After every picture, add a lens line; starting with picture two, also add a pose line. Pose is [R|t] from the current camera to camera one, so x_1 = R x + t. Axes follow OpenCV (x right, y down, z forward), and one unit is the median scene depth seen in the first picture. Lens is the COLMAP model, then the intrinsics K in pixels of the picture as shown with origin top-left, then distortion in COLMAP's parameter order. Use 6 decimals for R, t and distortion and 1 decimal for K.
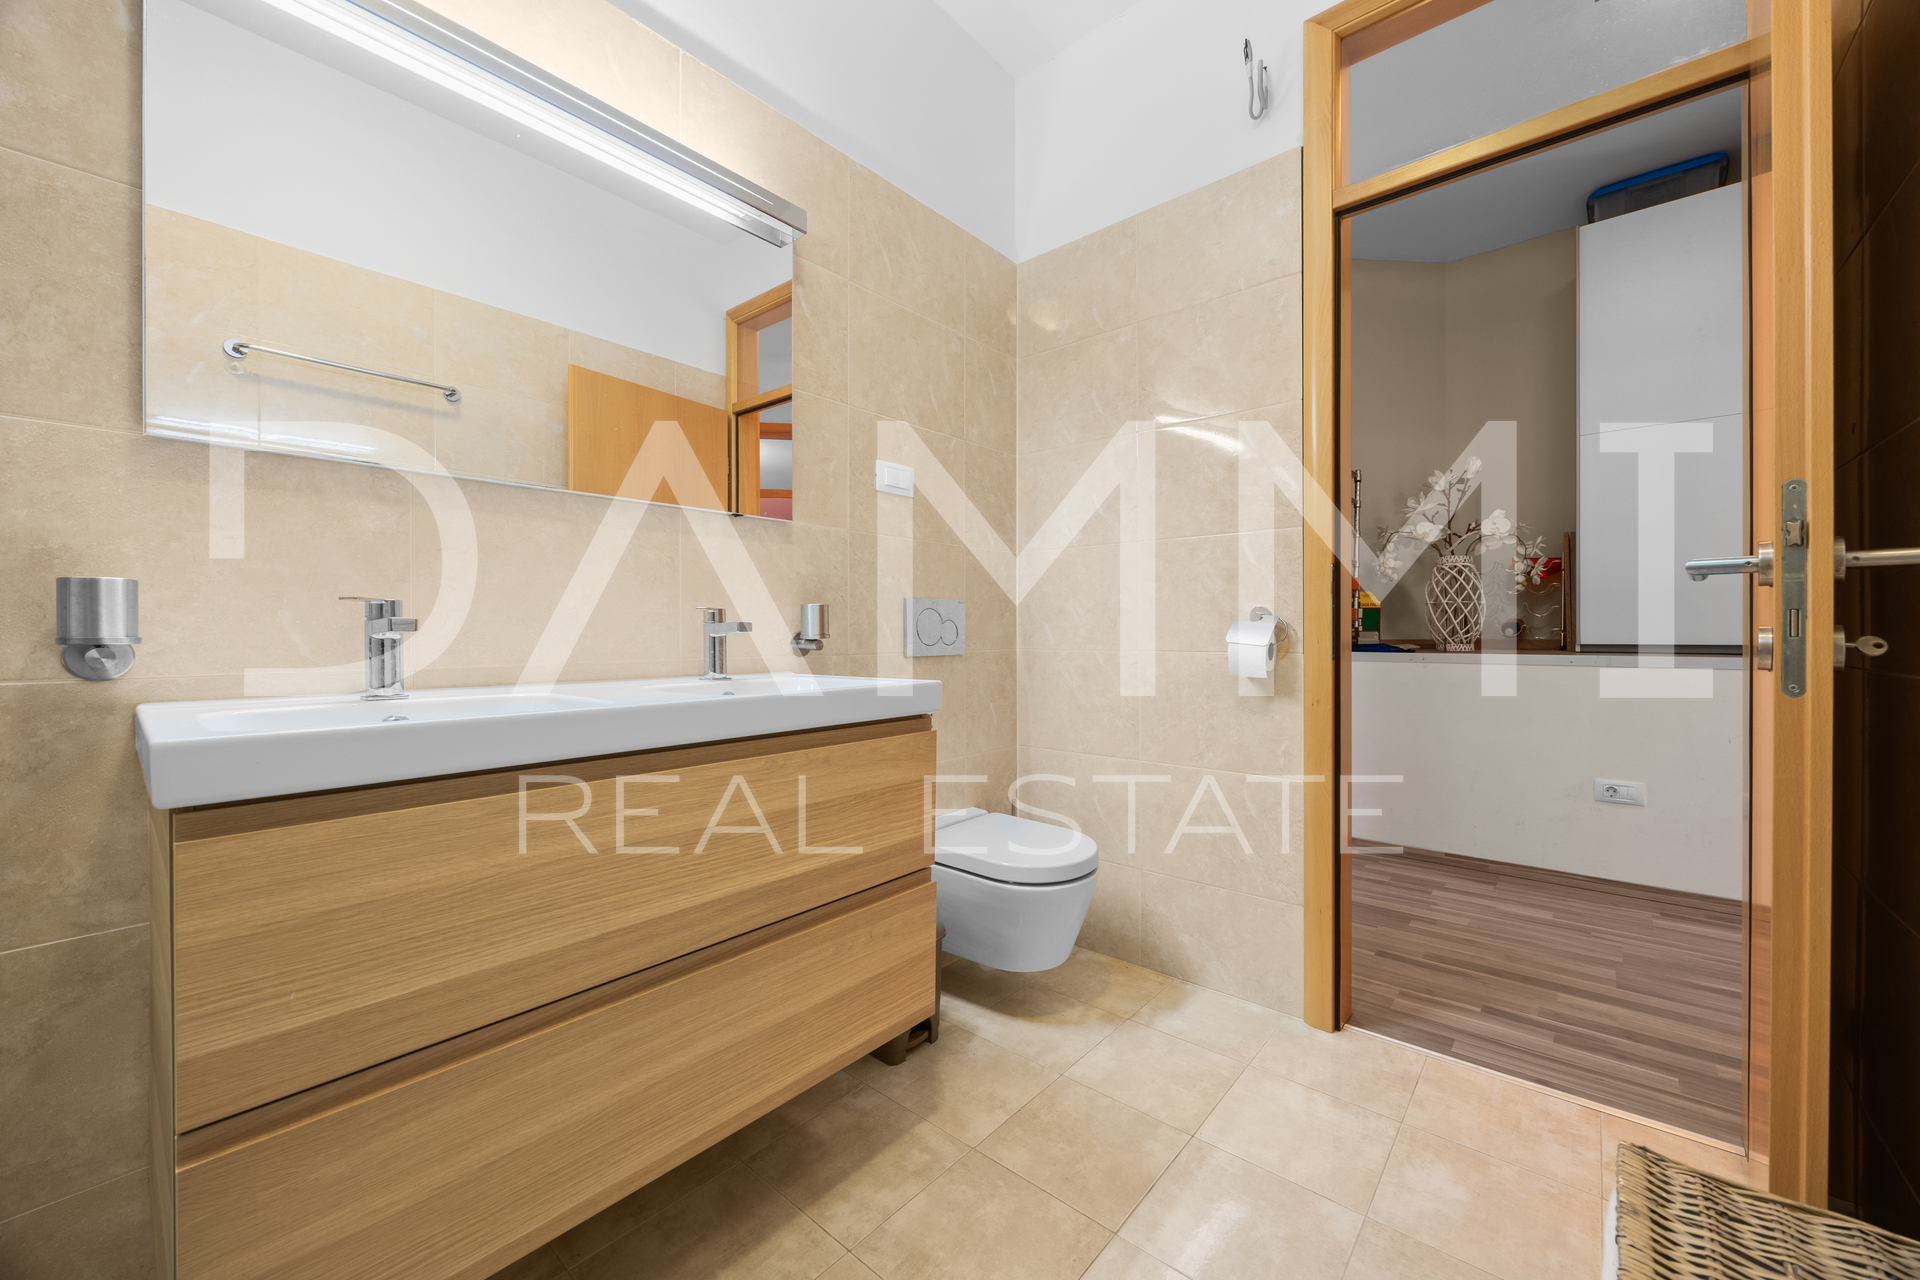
lens RADIAL K [[733.0, 0, 977.5], [0, 733.0, 623.9], [0, 0, 1]] dist [-0.001144, 0.000012]
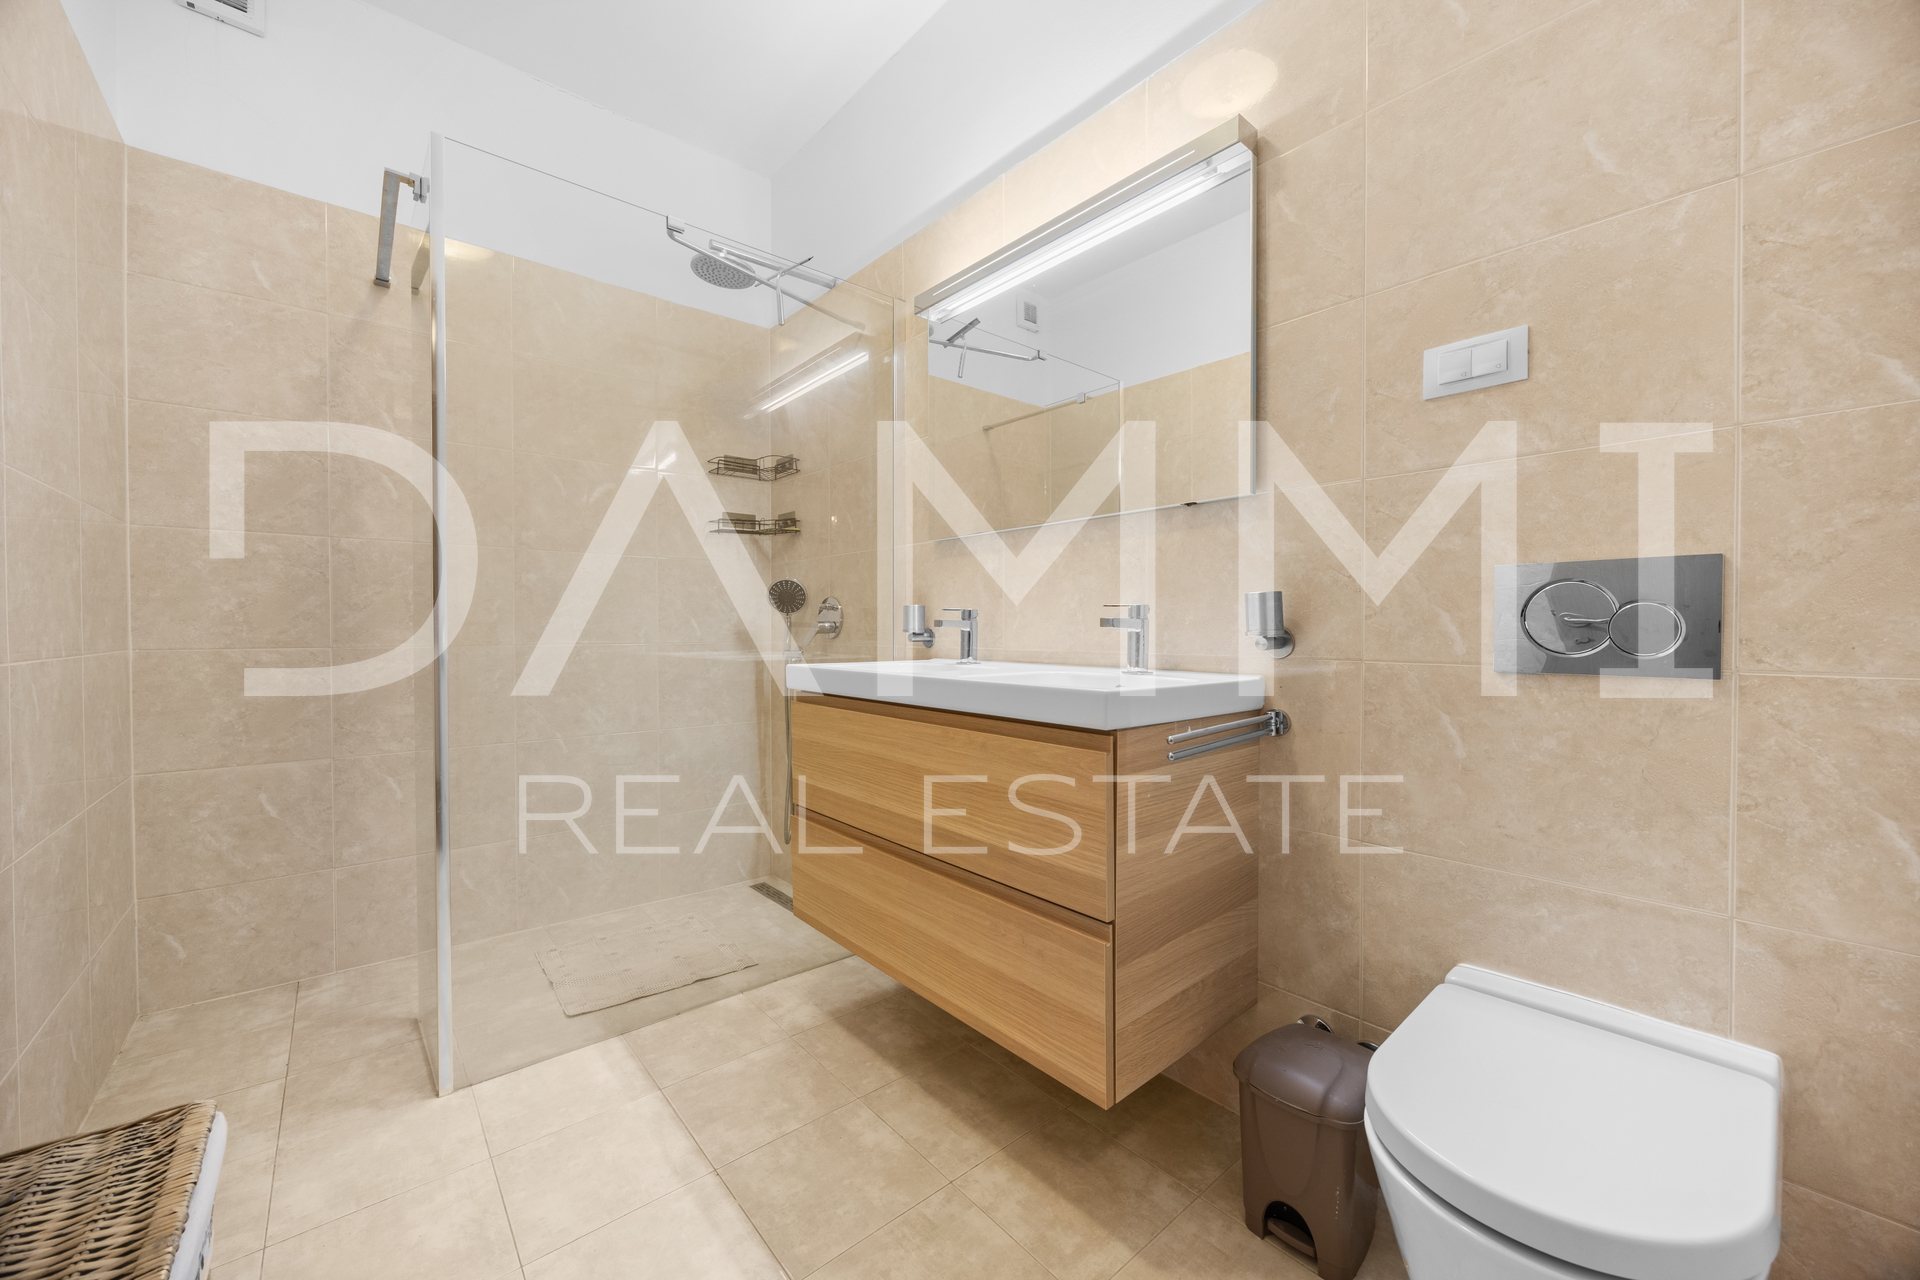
lens RADIAL K [[725.6, 0, 964.1], [0, 725.6, 633.6], [0, 0, 1]] dist [-0.001042, -0.000055]
pose [[-0.163000, 0.009560, -0.986580, 0.859219], [0.011618, 0.999902, 0.007770, 0.011045], [0.986558, -0.010195, -0.163095, 1.148200]]
